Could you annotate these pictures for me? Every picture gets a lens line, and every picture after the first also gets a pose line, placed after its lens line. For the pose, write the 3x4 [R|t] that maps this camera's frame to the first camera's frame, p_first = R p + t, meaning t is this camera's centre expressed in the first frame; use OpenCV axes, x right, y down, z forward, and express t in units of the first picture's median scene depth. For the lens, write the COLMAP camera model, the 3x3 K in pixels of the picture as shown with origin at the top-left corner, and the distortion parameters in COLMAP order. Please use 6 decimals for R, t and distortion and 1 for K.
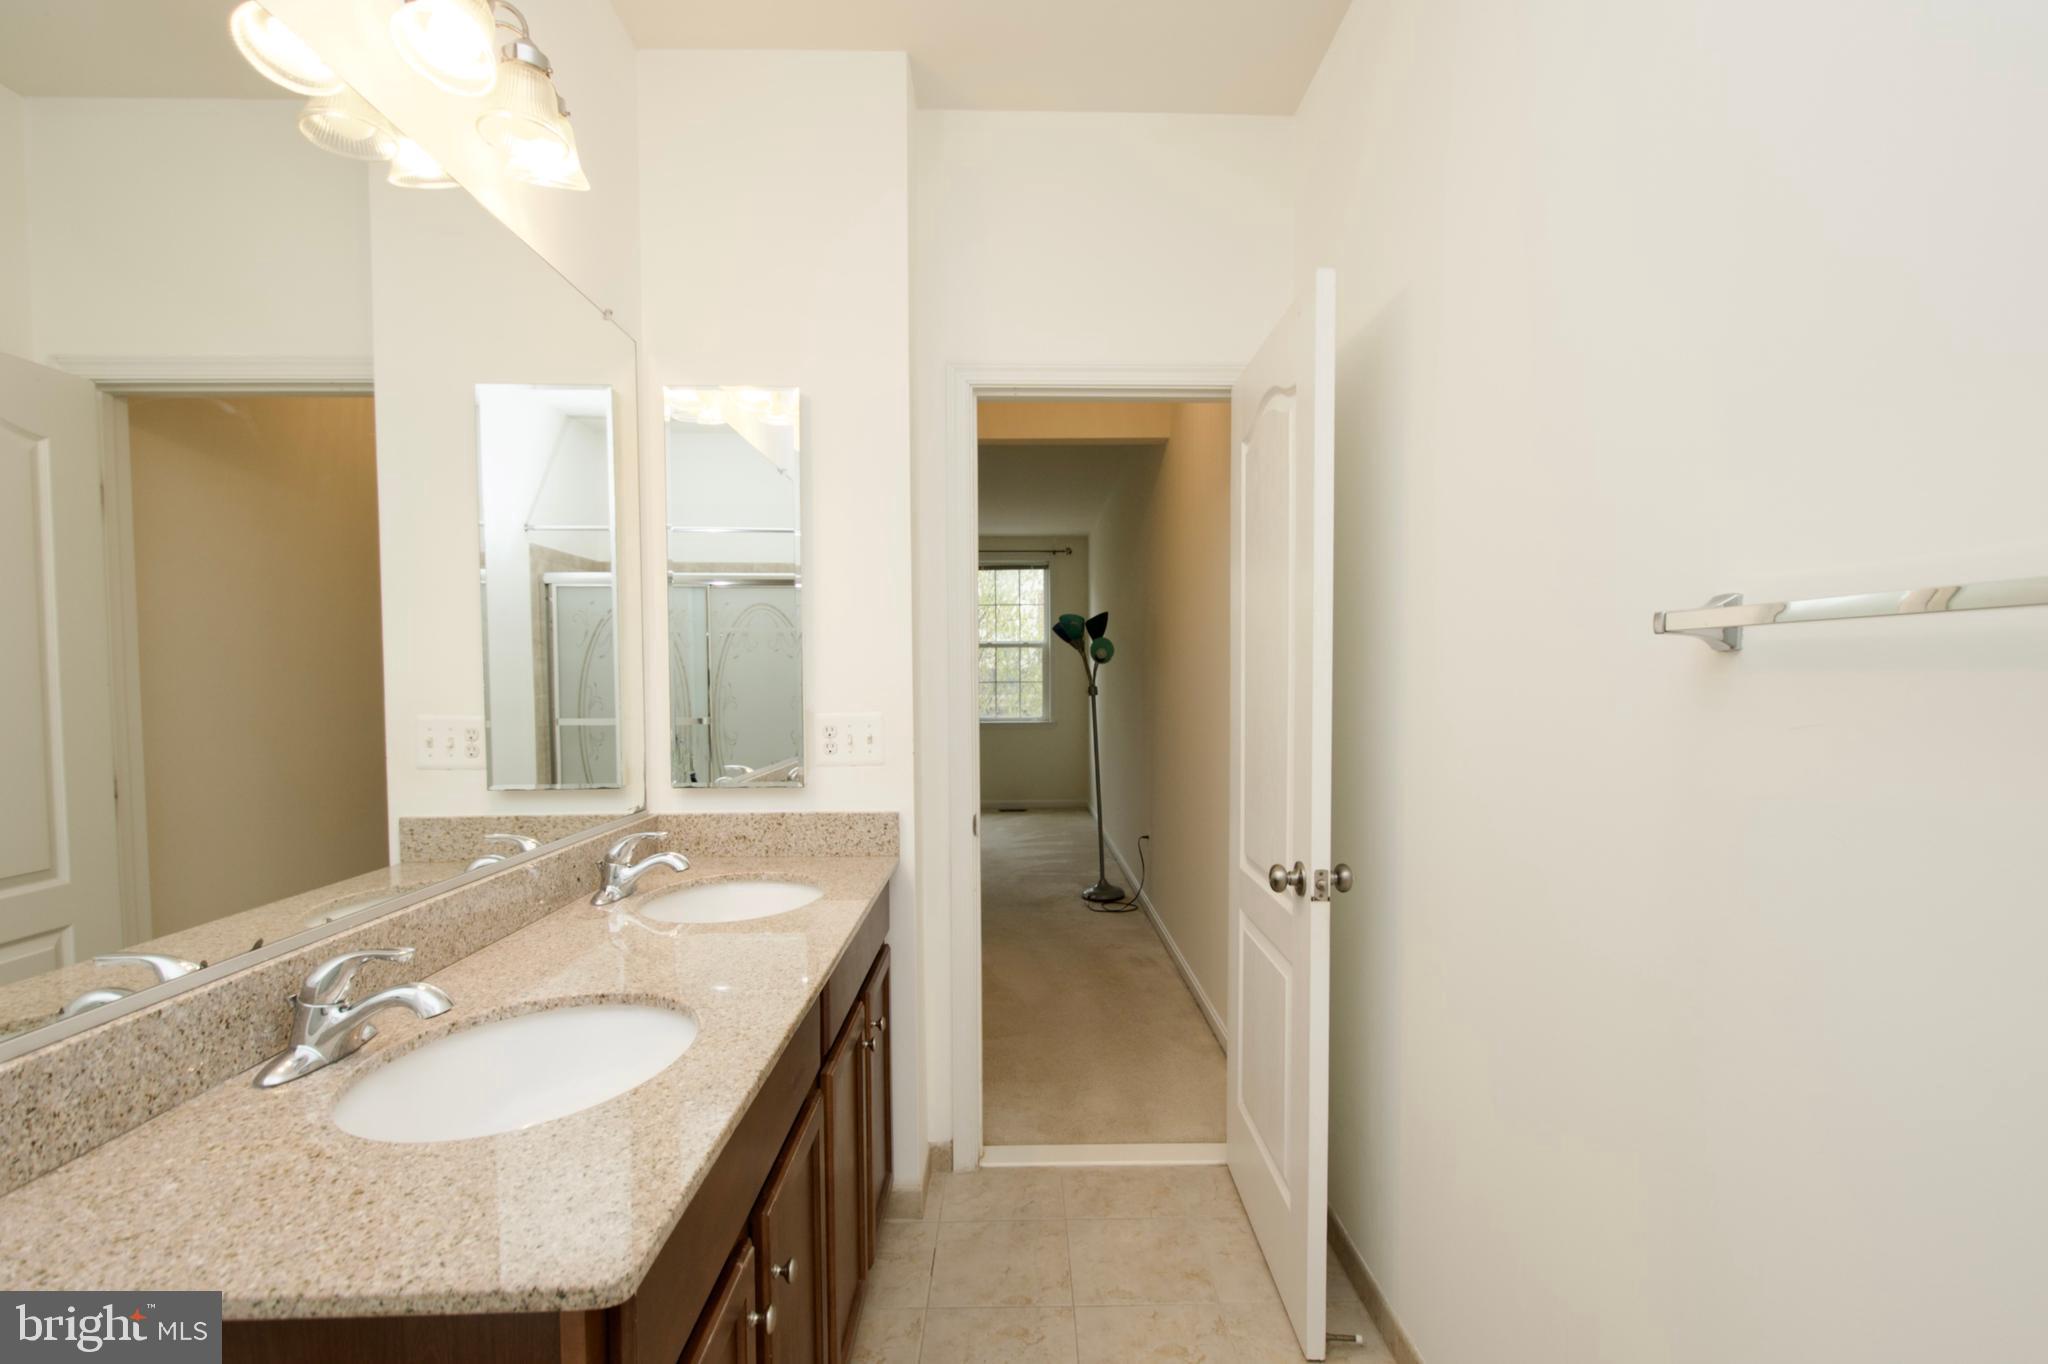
lens RADIAL K [[913.5, 0, 1041.0], [0, 913.5, 711.5], [0, 0, 1]] dist [0.006864, -0.005059]
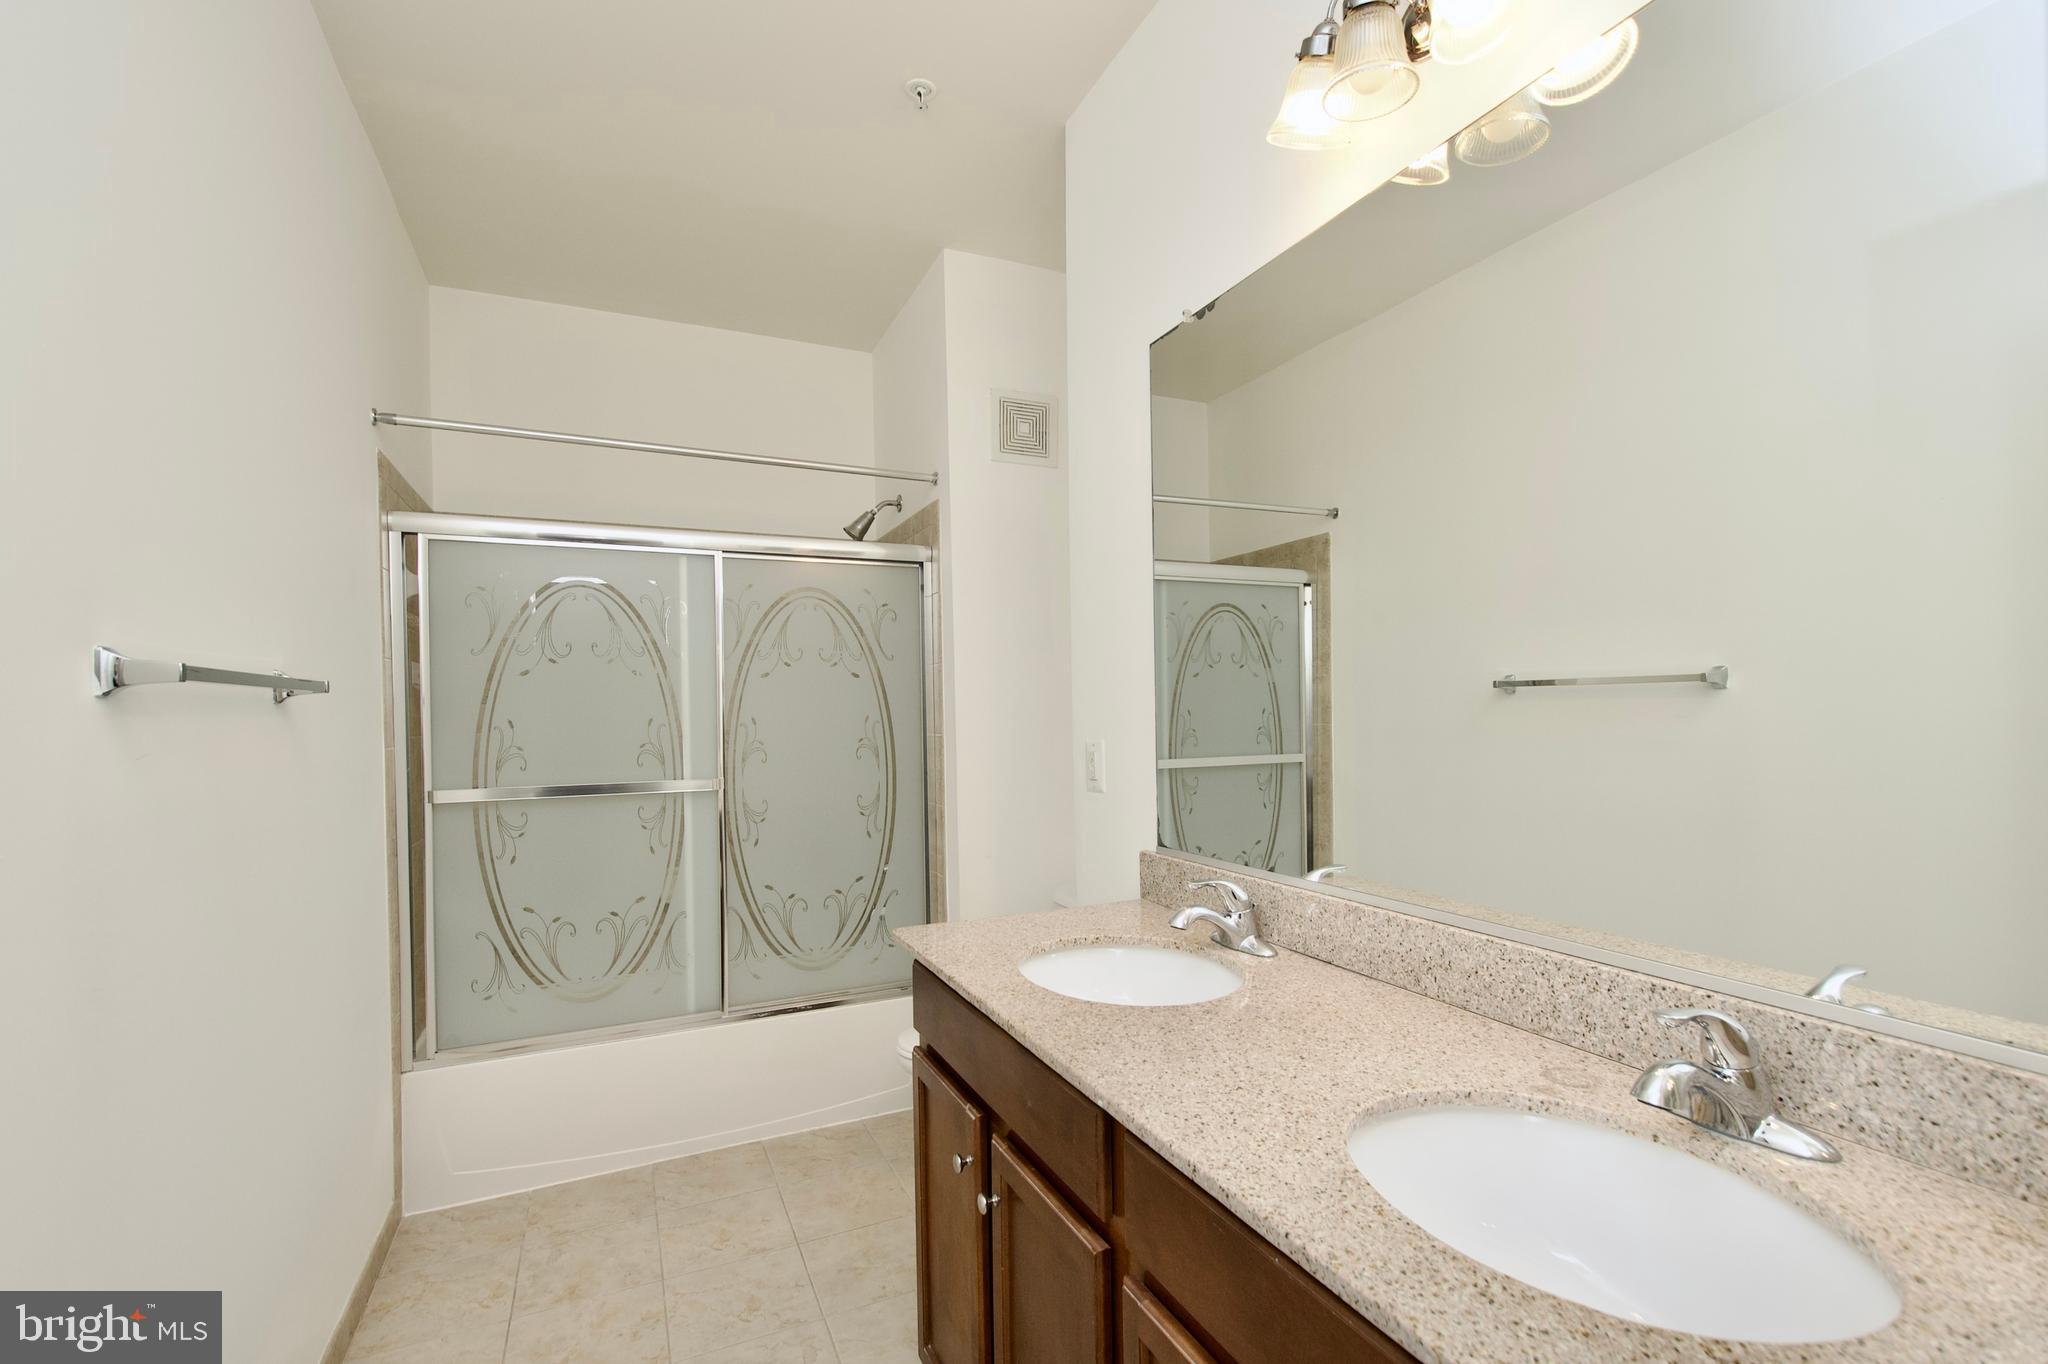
lens RADIAL K [[913.5, 0, 1041.0], [0, 913.5, 711.5], [0, 0, 1]] dist [0.006864, -0.005059]
pose [[-0.913125, 0.017675, -0.407297, 0.102526], [0.000009, 0.999061, 0.043336, -0.060971], [0.407680, 0.039568, -0.912267, 1.688433]]
